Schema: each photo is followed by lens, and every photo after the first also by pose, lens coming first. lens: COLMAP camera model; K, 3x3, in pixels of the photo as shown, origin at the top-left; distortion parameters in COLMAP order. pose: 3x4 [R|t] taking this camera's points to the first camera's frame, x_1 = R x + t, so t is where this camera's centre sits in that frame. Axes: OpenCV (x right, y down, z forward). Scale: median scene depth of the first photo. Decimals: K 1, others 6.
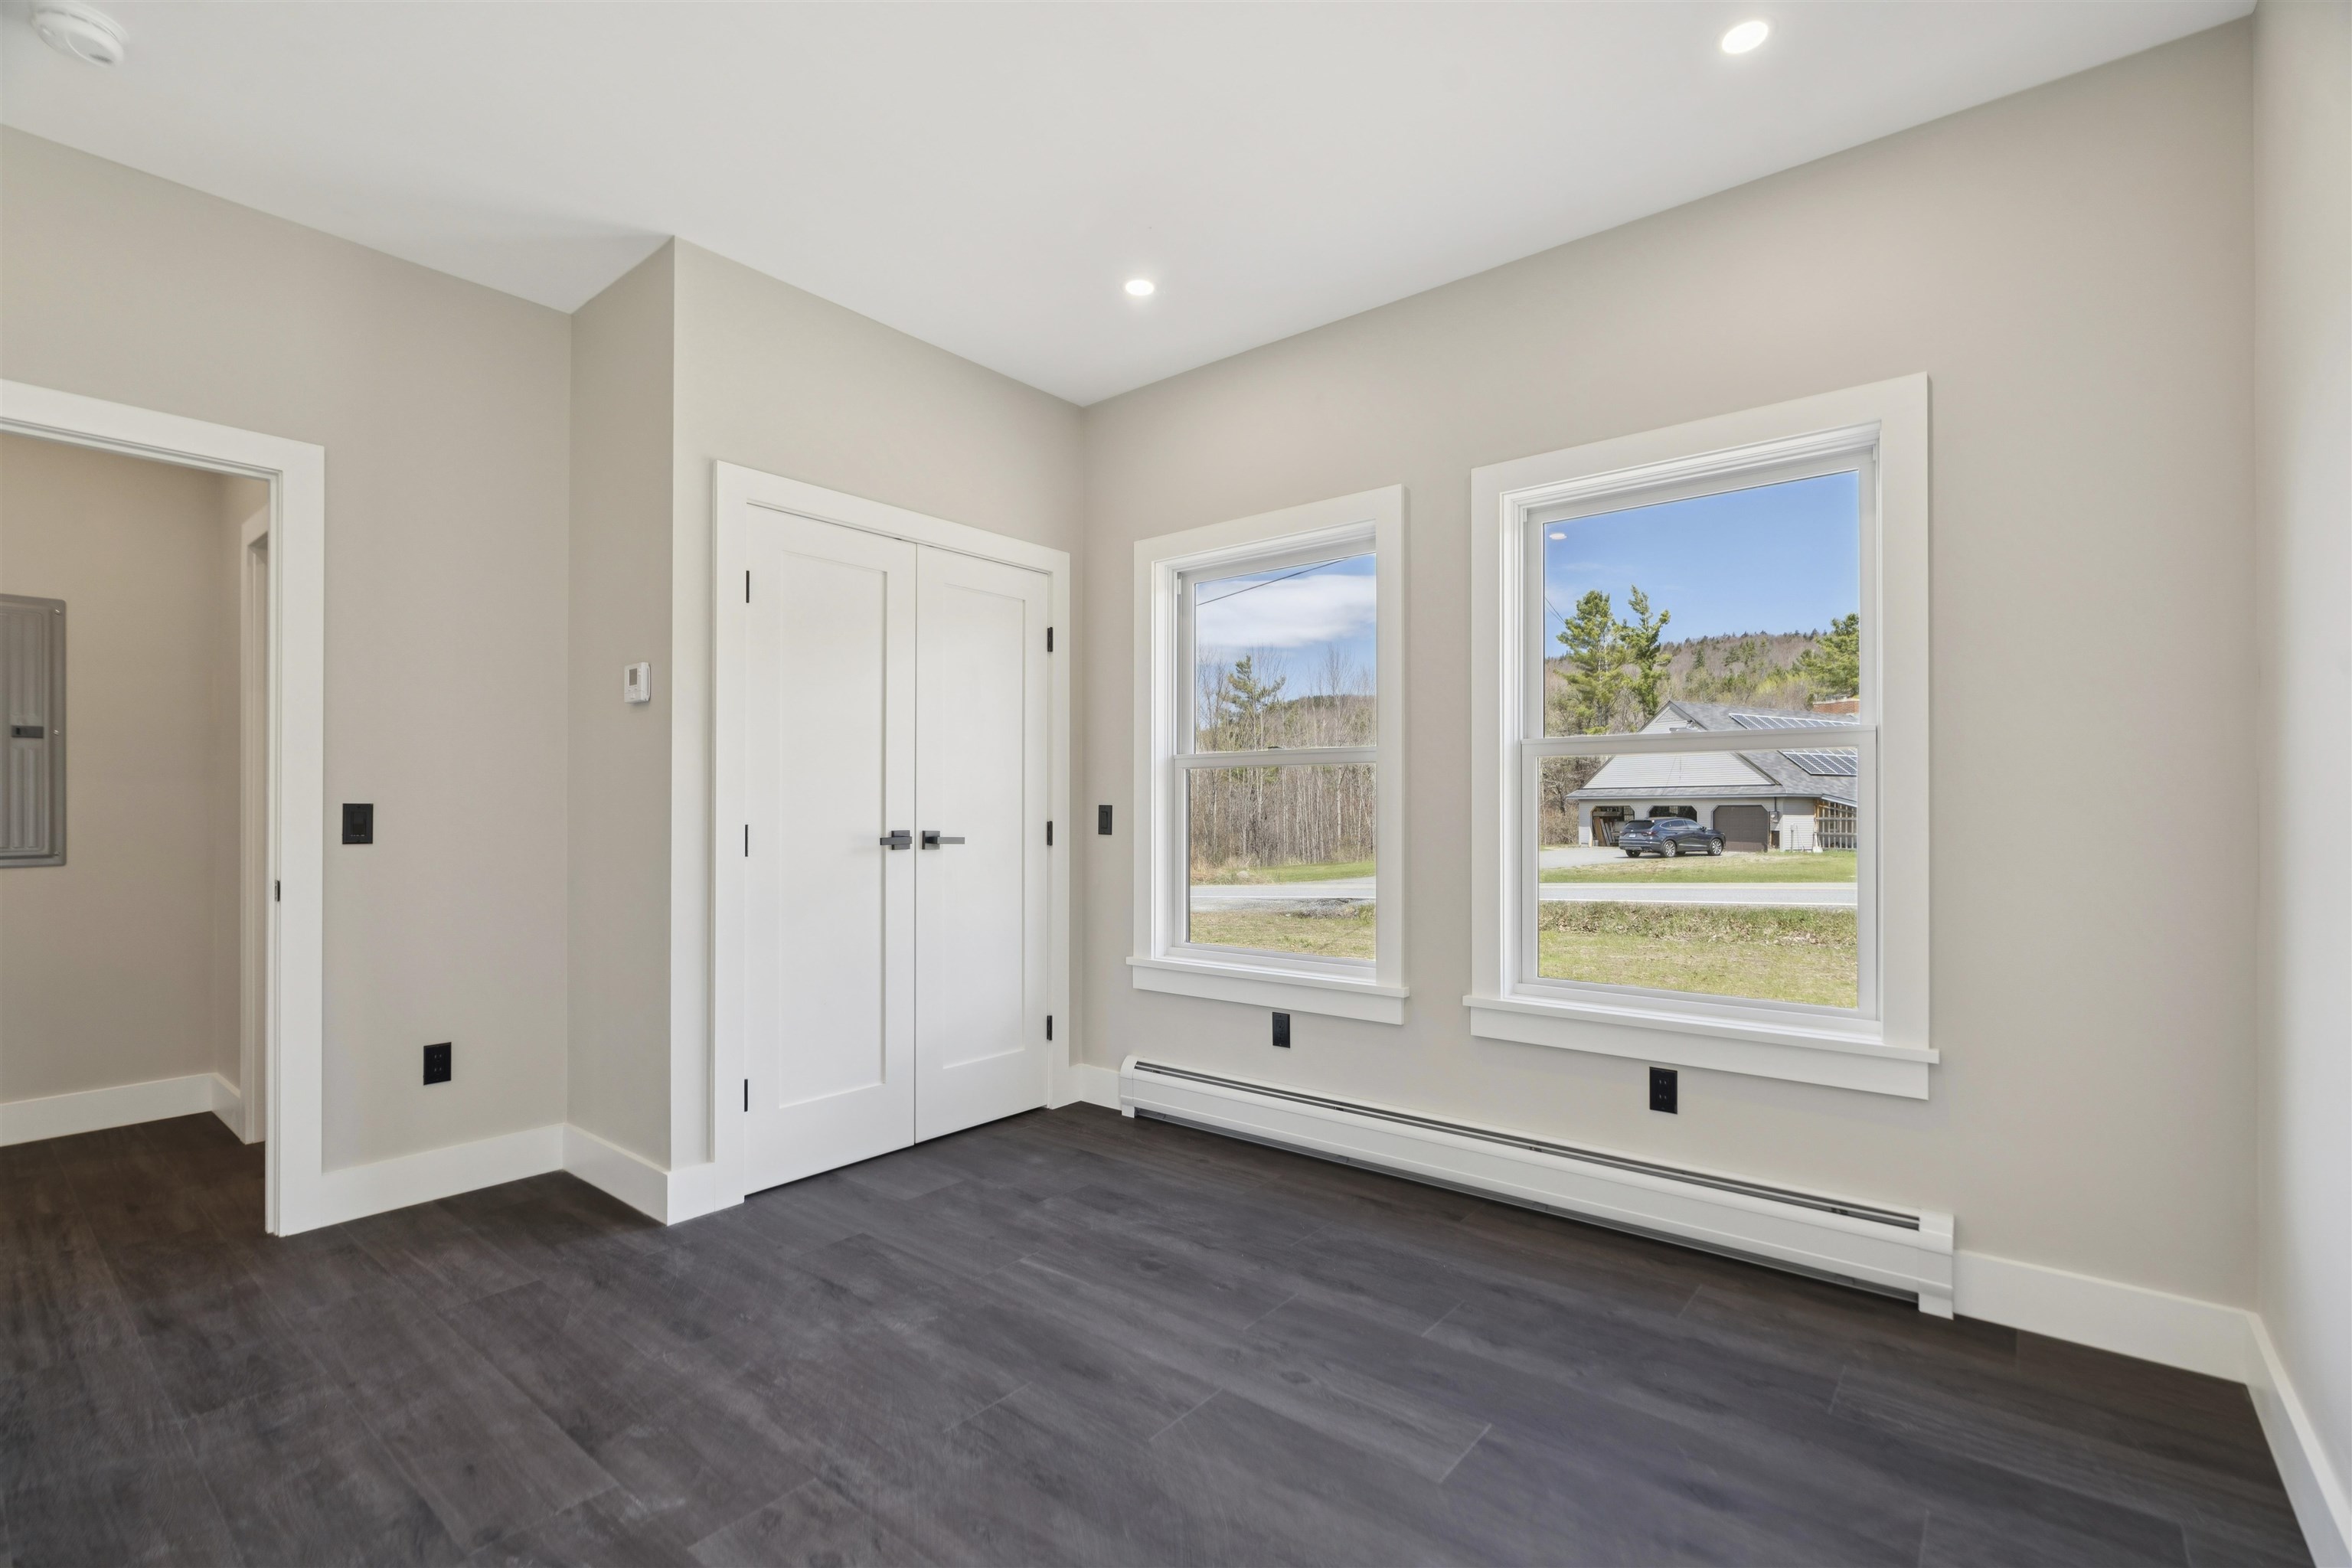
lens RADIAL K [[1055.4, 0, 1175.3], [0, 1055.4, 798.3], [0, 0, 1]] dist [-0.008329, 0.003197]
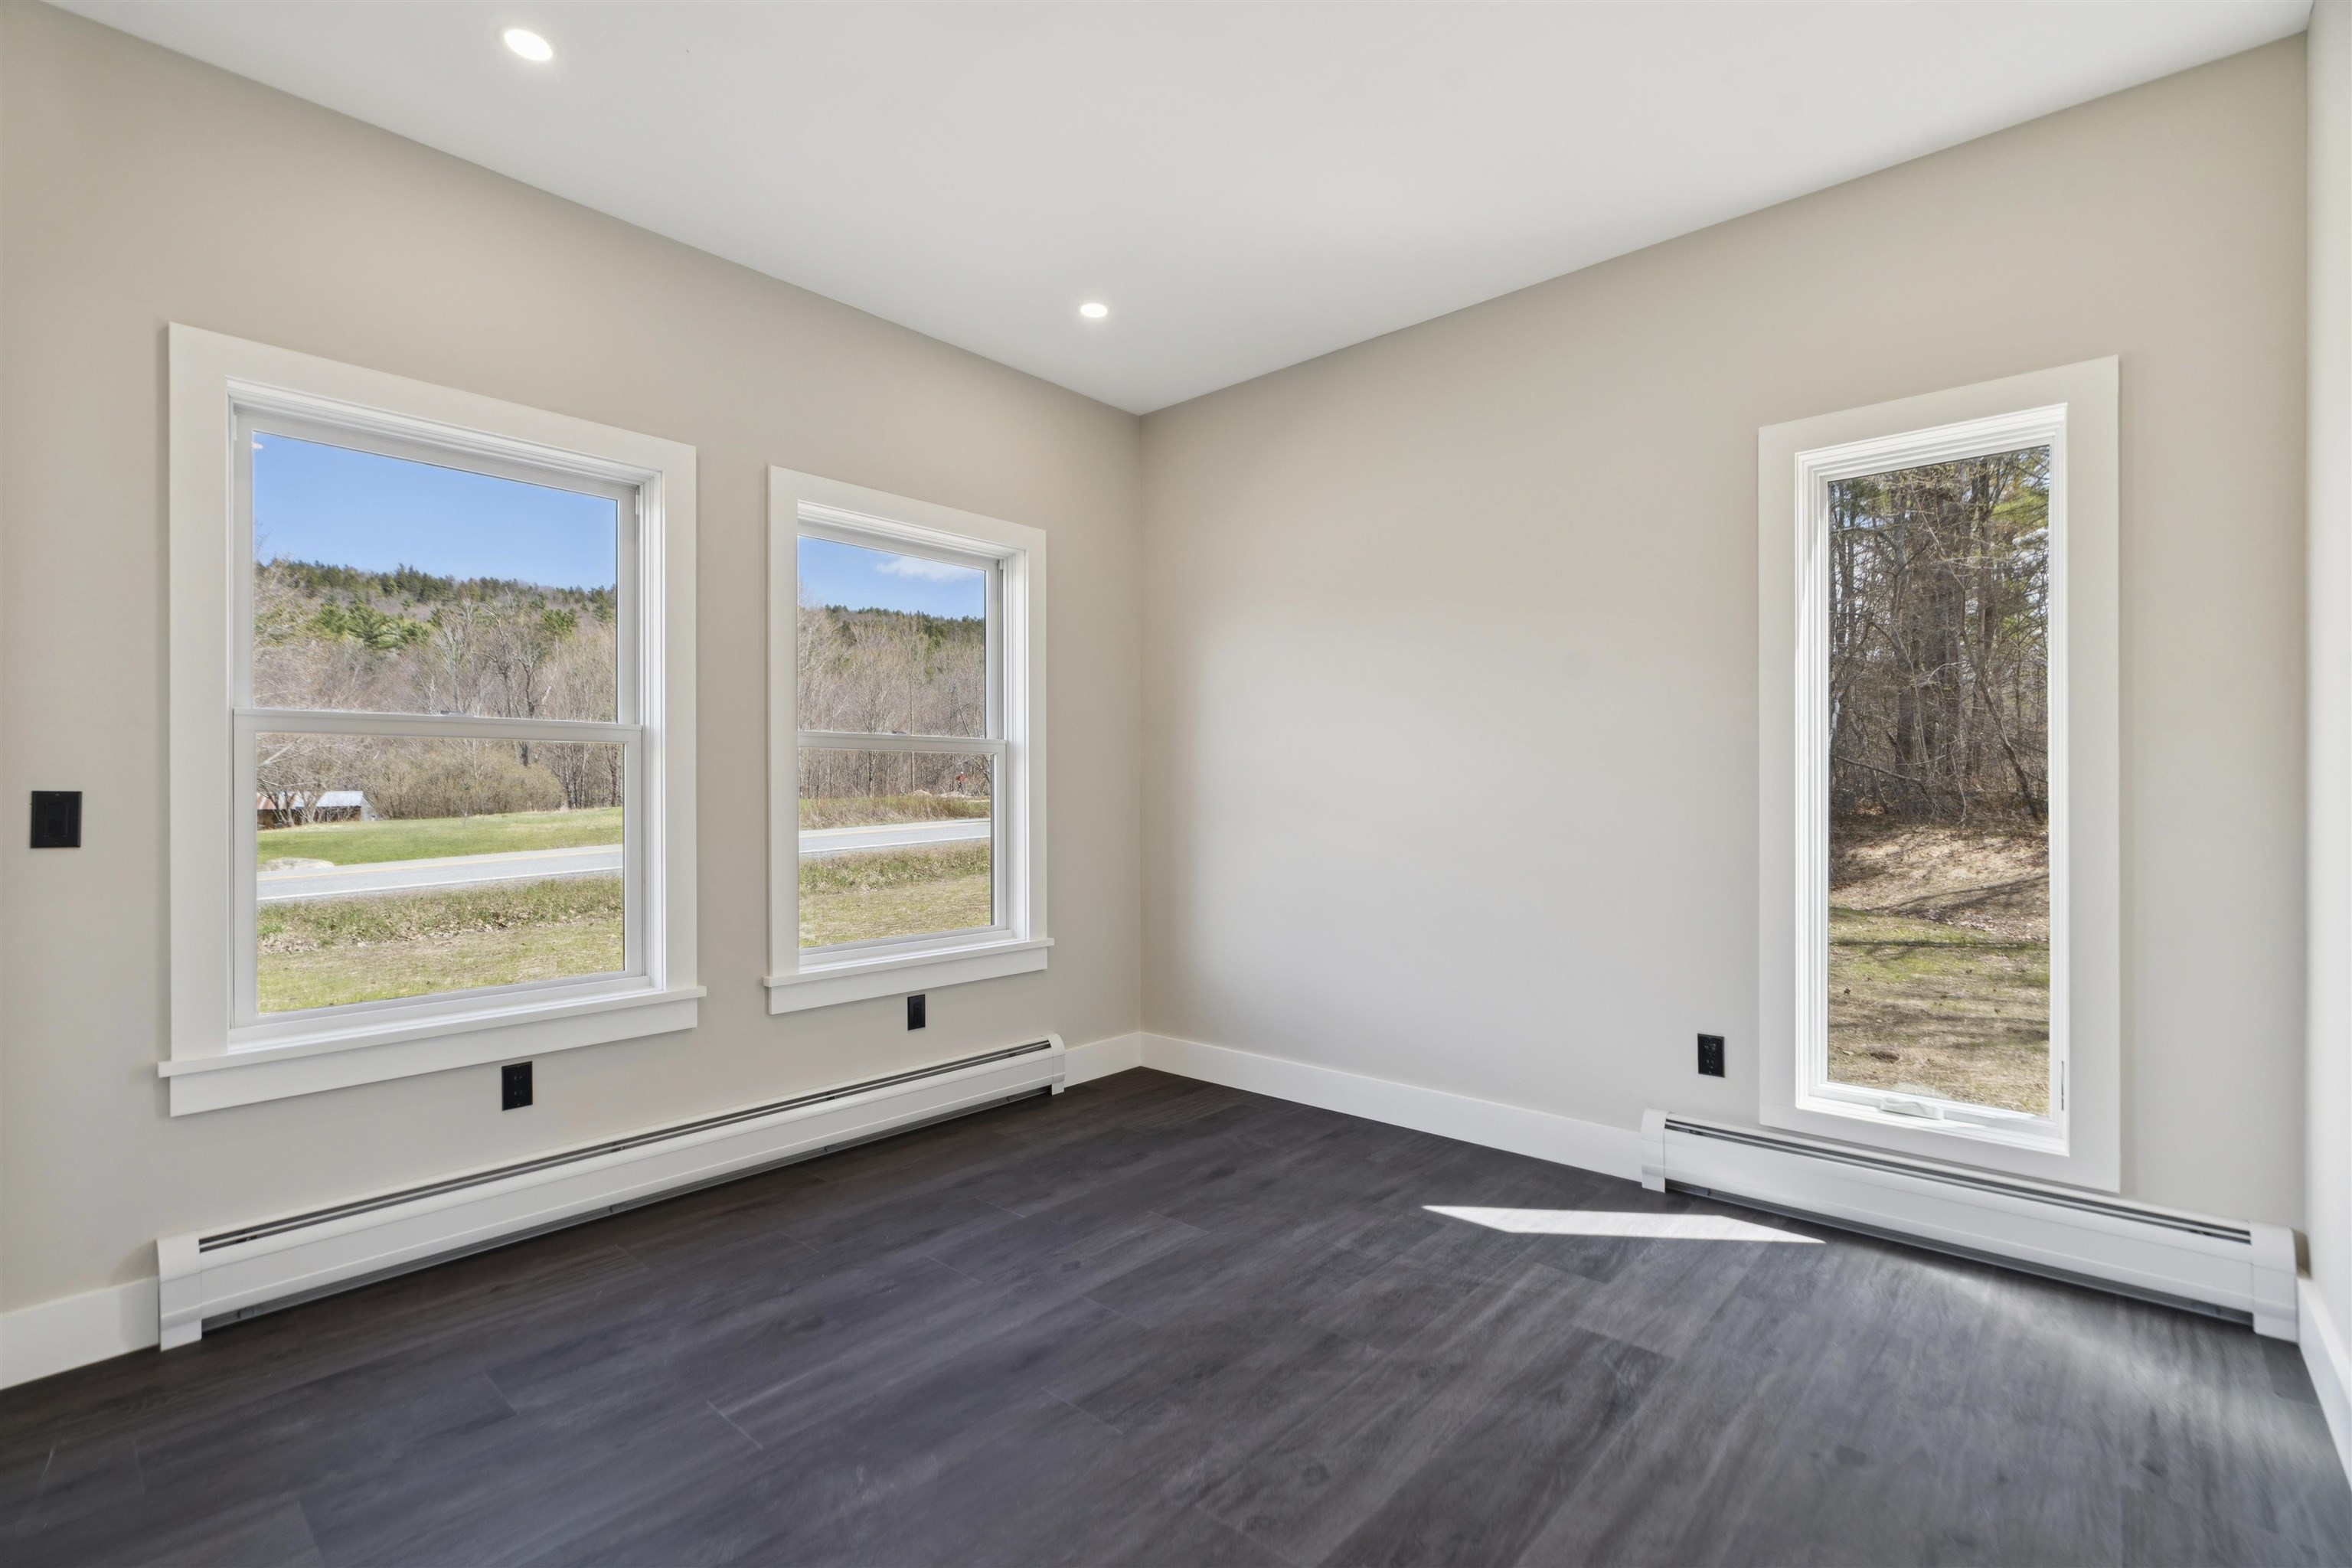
lens RADIAL K [[1055.4, 0, 1186.1], [0, 1055.4, 798.2], [0, 0, 1]] dist [-0.008329, 0.003197]
pose [[0.038166, -0.008558, 0.999235, -0.917379], [-0.009950, 0.999910, 0.008944, -0.001485], [-0.999222, -0.010284, 0.038078, 0.695557]]
